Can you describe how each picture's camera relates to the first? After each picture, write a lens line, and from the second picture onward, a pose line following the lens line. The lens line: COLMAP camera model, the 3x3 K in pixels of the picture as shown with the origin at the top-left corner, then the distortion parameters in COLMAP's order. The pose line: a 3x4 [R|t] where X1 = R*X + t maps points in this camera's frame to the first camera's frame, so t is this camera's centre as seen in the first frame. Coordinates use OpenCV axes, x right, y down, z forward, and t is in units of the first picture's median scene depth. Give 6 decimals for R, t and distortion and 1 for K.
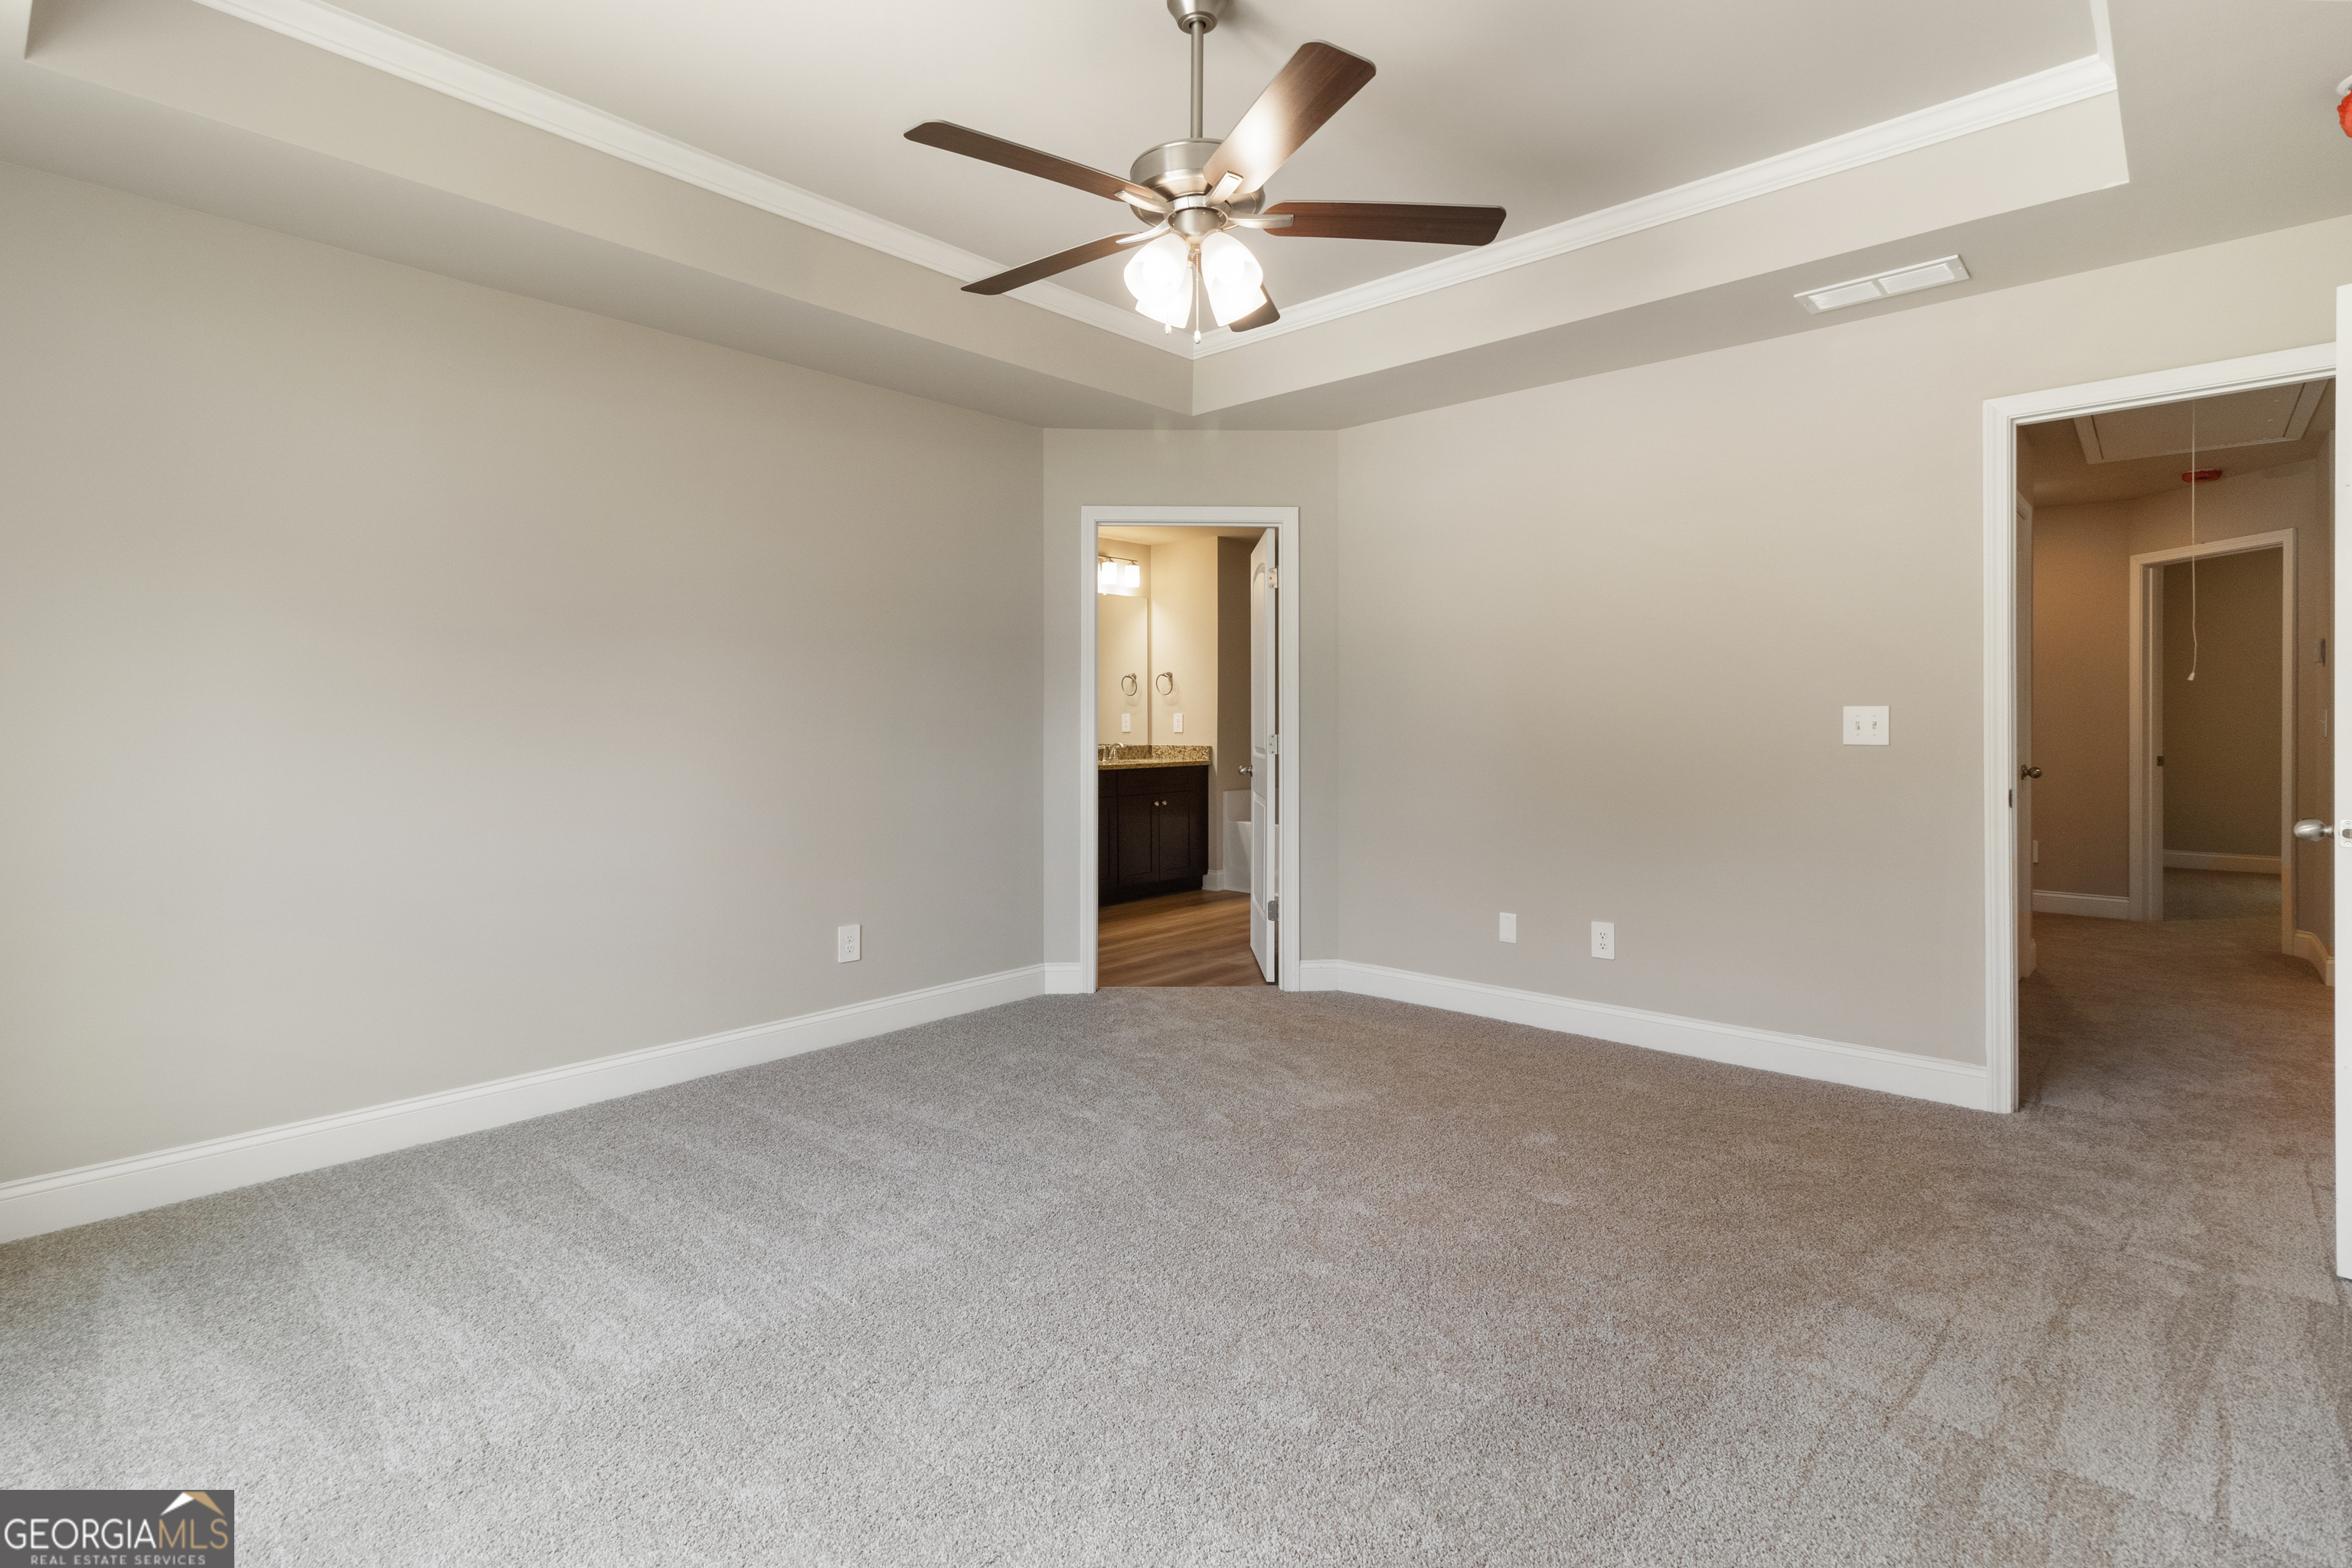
lens RADIAL K [[1128.7, 0, 1180.9], [0, 1128.7, 736.2], [0, 0, 1]] dist [0.001182, 0.000665]
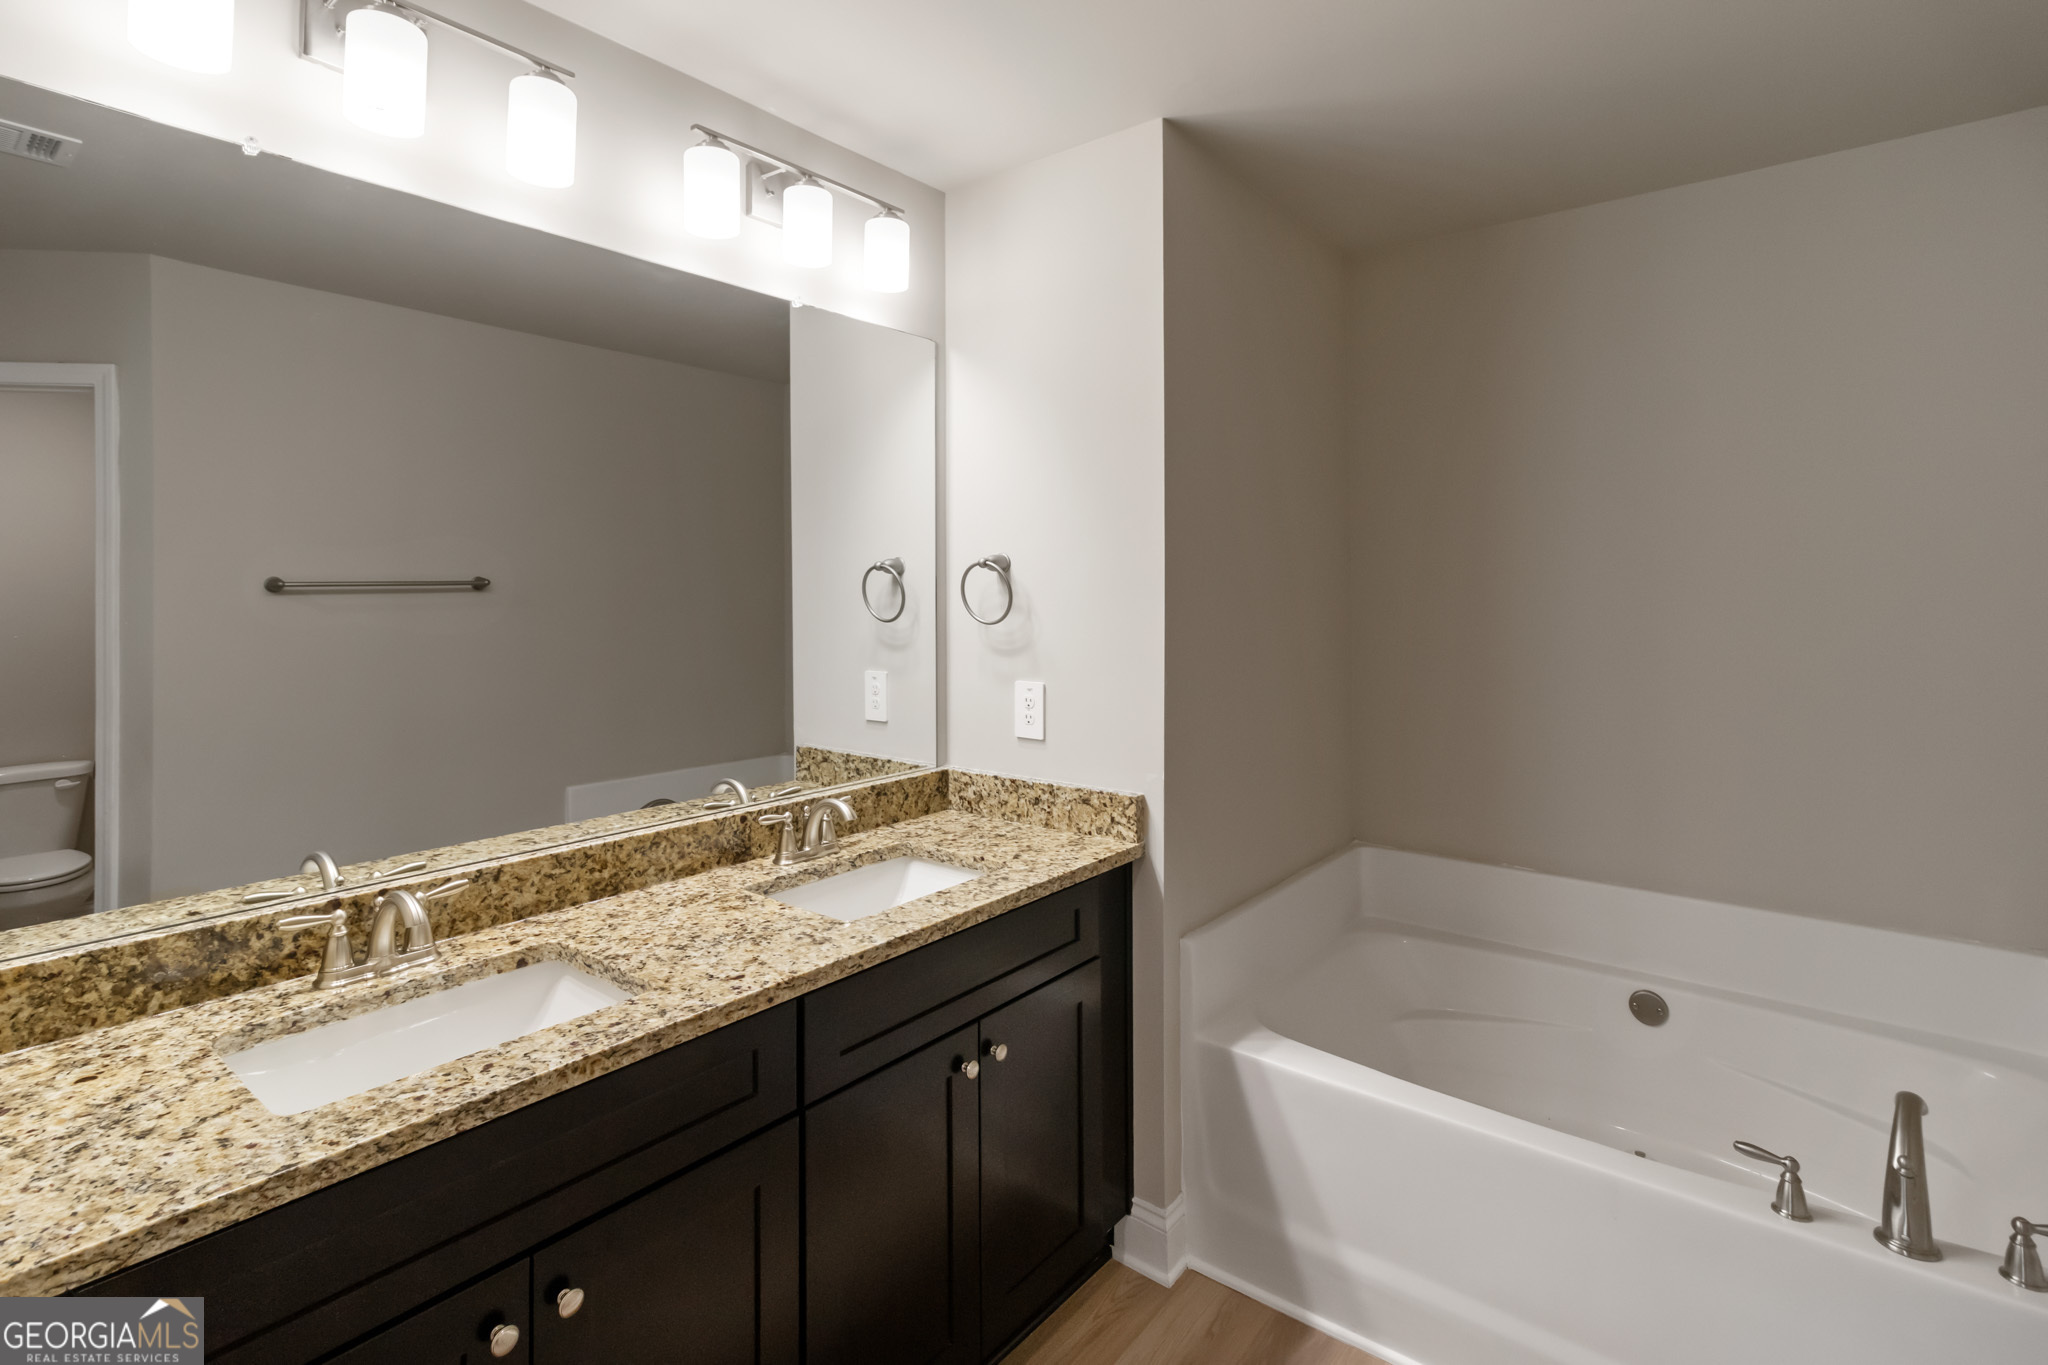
lens RADIAL K [[978.0, 0, 1021.9], [0, 978.0, 572.7], [0, 0, 1]] dist [-0.001407, 0.000427]
pose [[0.998356, -0.002025, 0.057274, -0.020756], [0.003865, 0.999479, -0.032036, -0.042732], [-0.057179, 0.032205, 0.997844, 0.714847]]
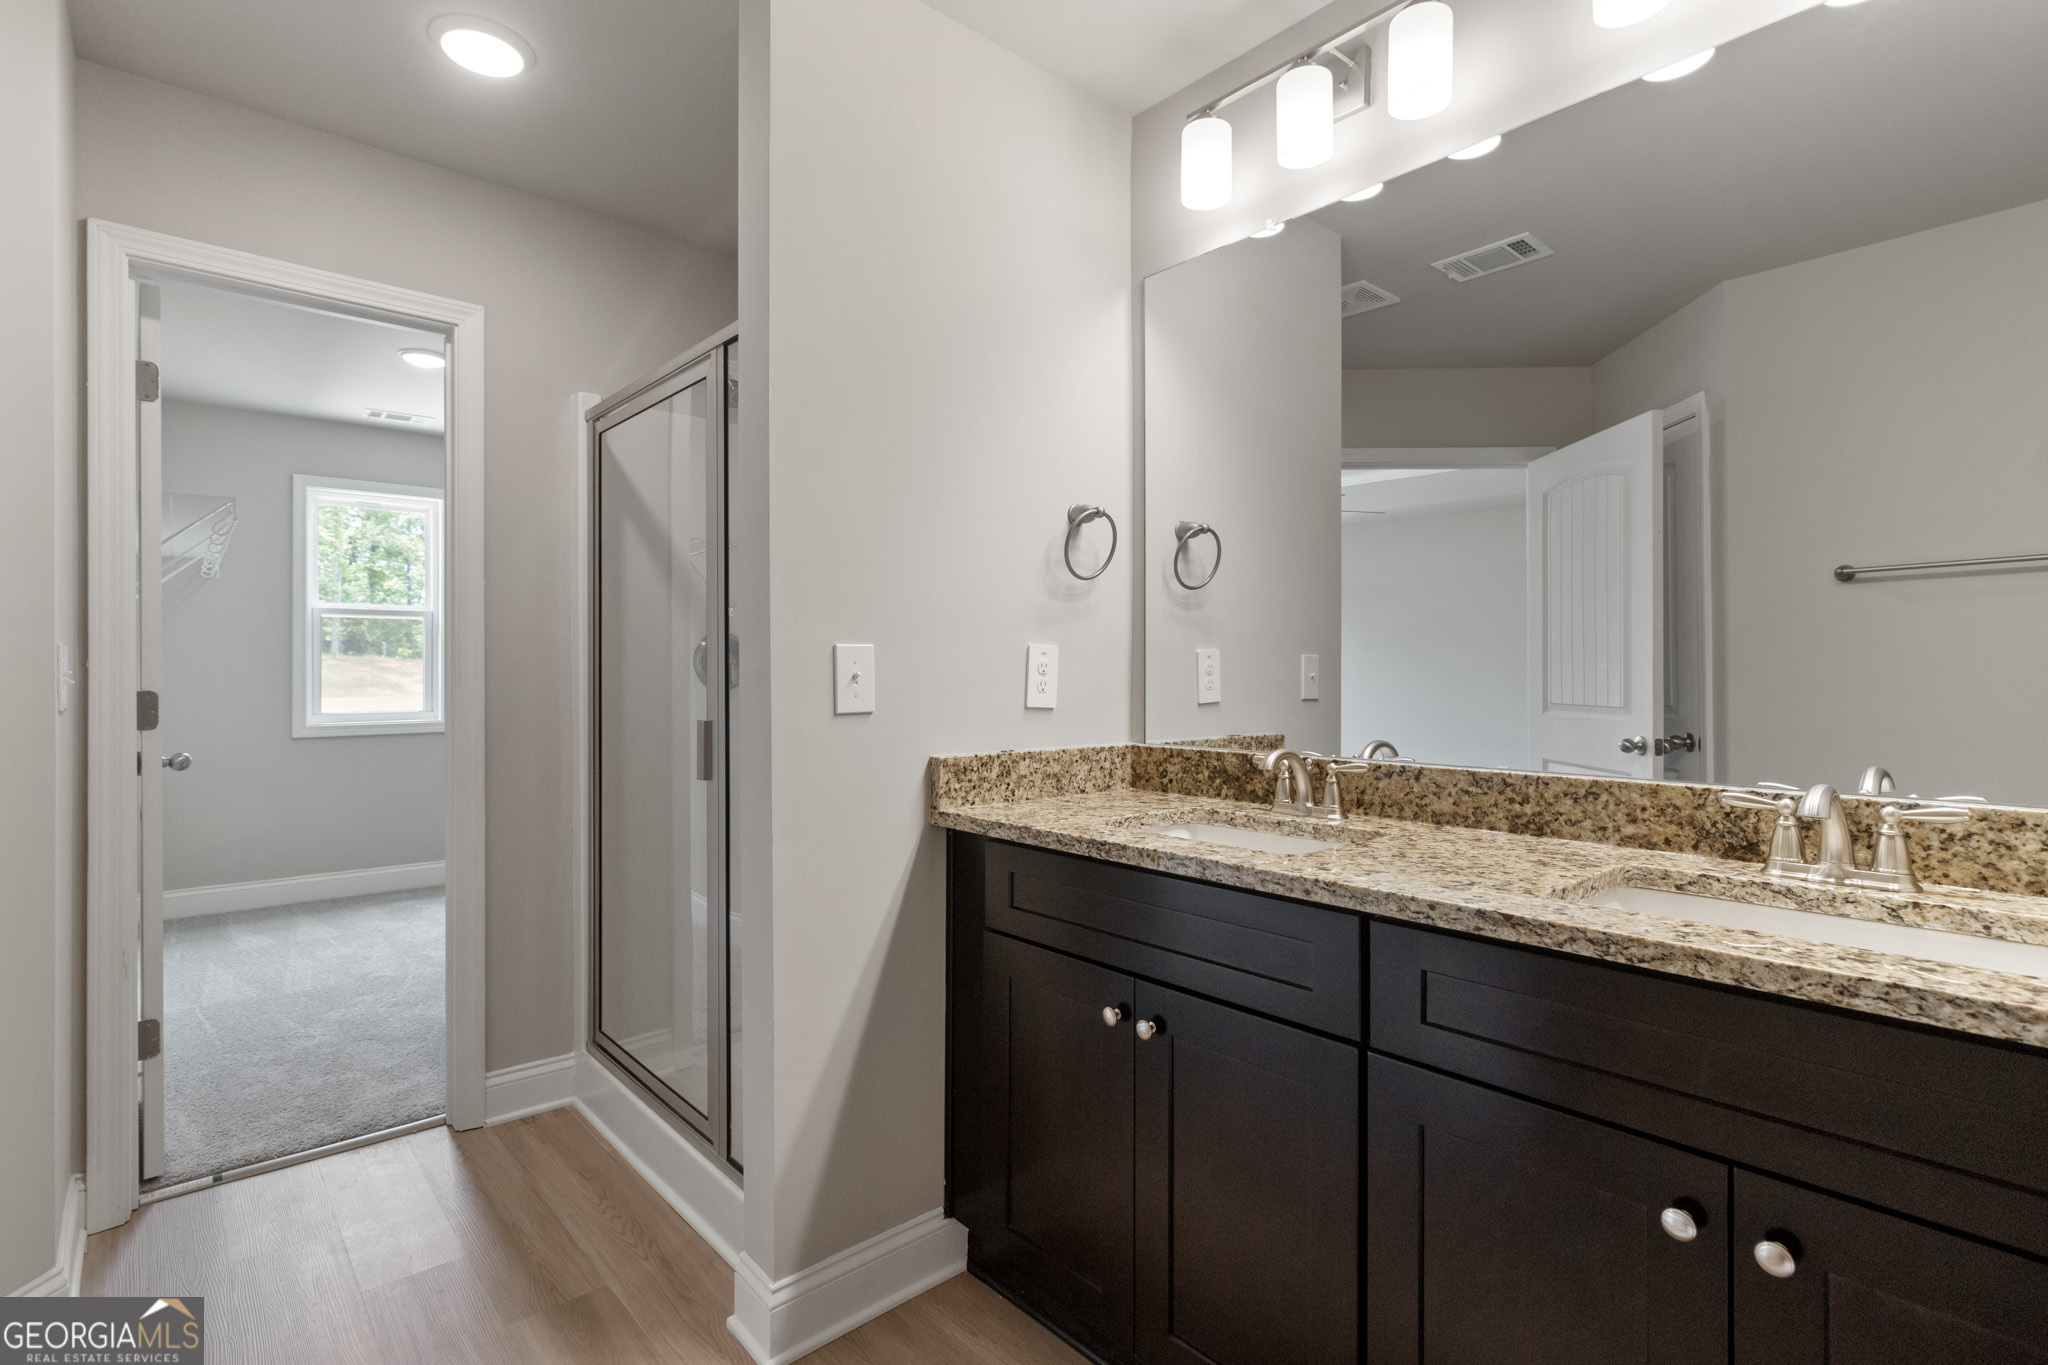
lens RADIAL K [[969.0, 0, 1024.9], [0, 969.0, 676.0], [0, 0, 1]] dist [0.001010, 0.000241]
pose [[-0.117519, 0.003834, -0.993063, 0.105135], [-0.014469, 0.999880, 0.005573, -0.010059], [0.992965, 0.015024, -0.117449, 0.859281]]
